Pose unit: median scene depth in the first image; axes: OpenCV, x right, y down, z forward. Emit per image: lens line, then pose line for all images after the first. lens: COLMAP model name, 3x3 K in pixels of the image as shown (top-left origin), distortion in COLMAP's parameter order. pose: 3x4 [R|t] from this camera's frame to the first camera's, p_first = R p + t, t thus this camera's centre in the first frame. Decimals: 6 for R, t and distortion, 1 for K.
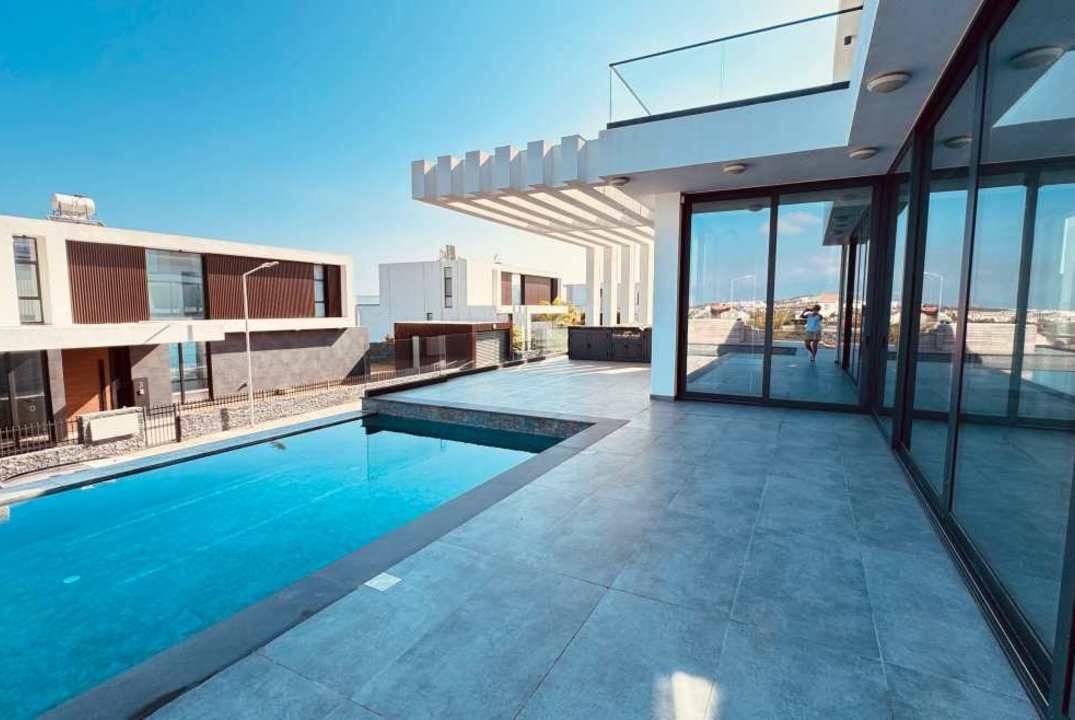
lens RADIAL K [[511.5, 0, 530.9], [0, 511.5, 353.9], [0, 0, 1]] dist [0.005389, -0.000755]
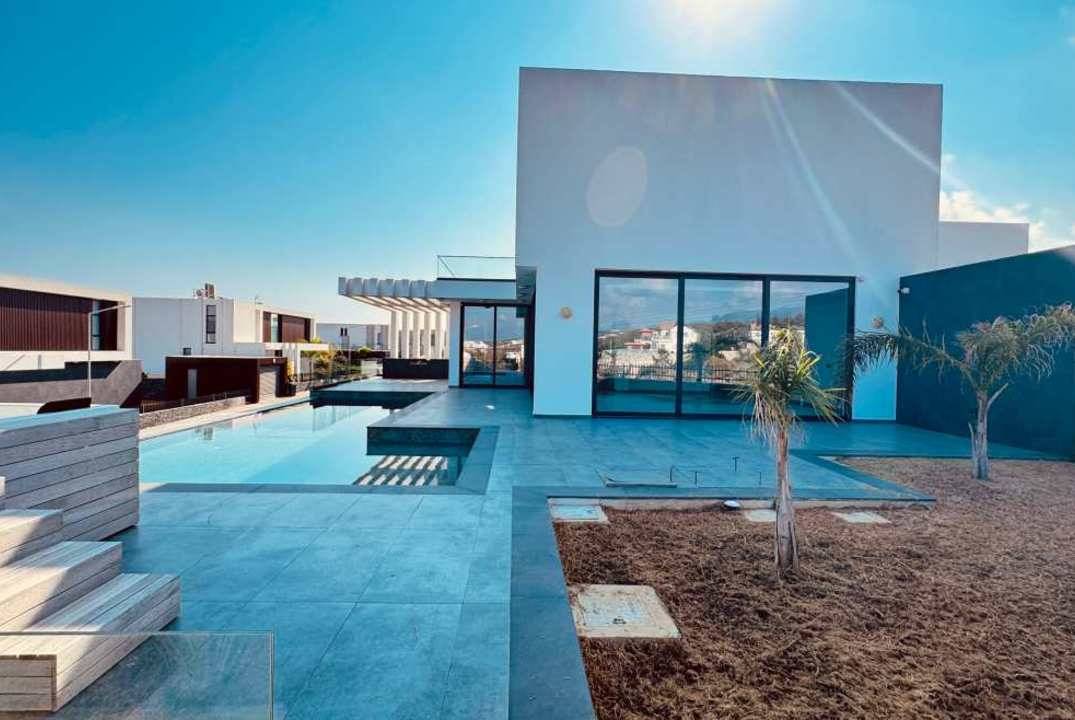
lens RADIAL K [[511.5, 0, 541.3], [0, 511.5, 358.2], [0, 0, 1]] dist [0.005389, -0.000755]
pose [[0.854839, 0.009554, 0.518805, -0.260574], [0.026076, 0.997776, -0.061341, 0.046139], [-0.518237, 0.065965, 0.852689, -0.513362]]
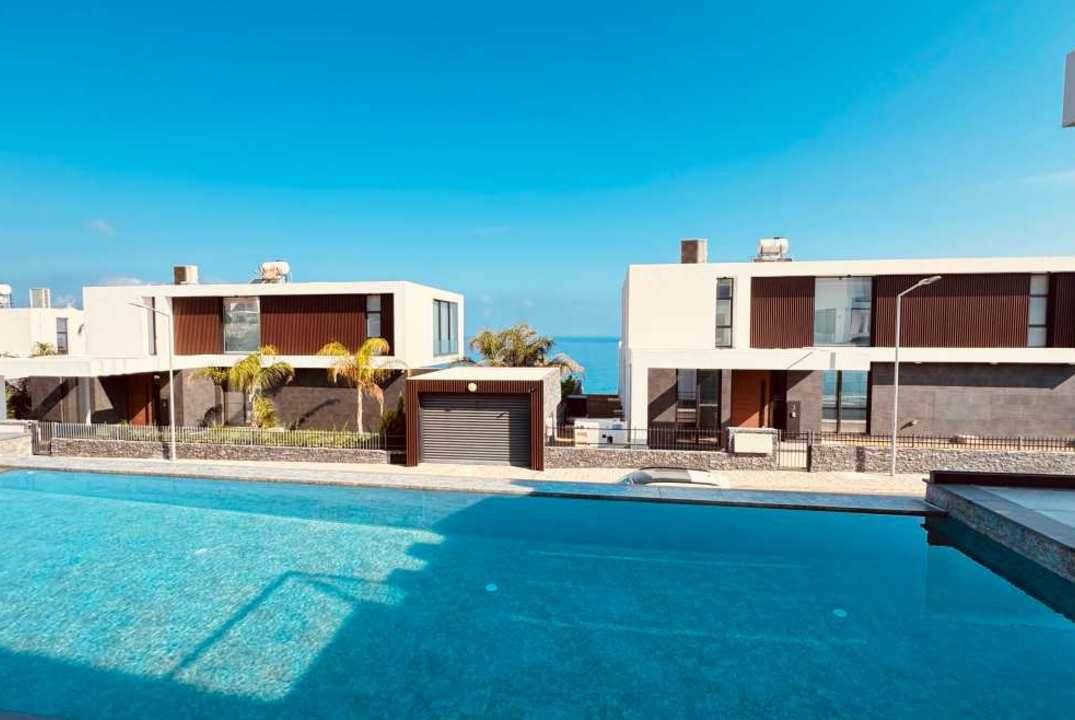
lens RADIAL K [[511.5, 0, 542.7], [0, 511.5, 361.2], [0, 0, 1]] dist [0.005389, -0.000755]
pose [[0.350620, 0.048661, -0.935253, 0.032100], [-0.083097, 0.996327, 0.020686, -0.013202], [0.932824, 0.070464, 0.353376, 0.142670]]
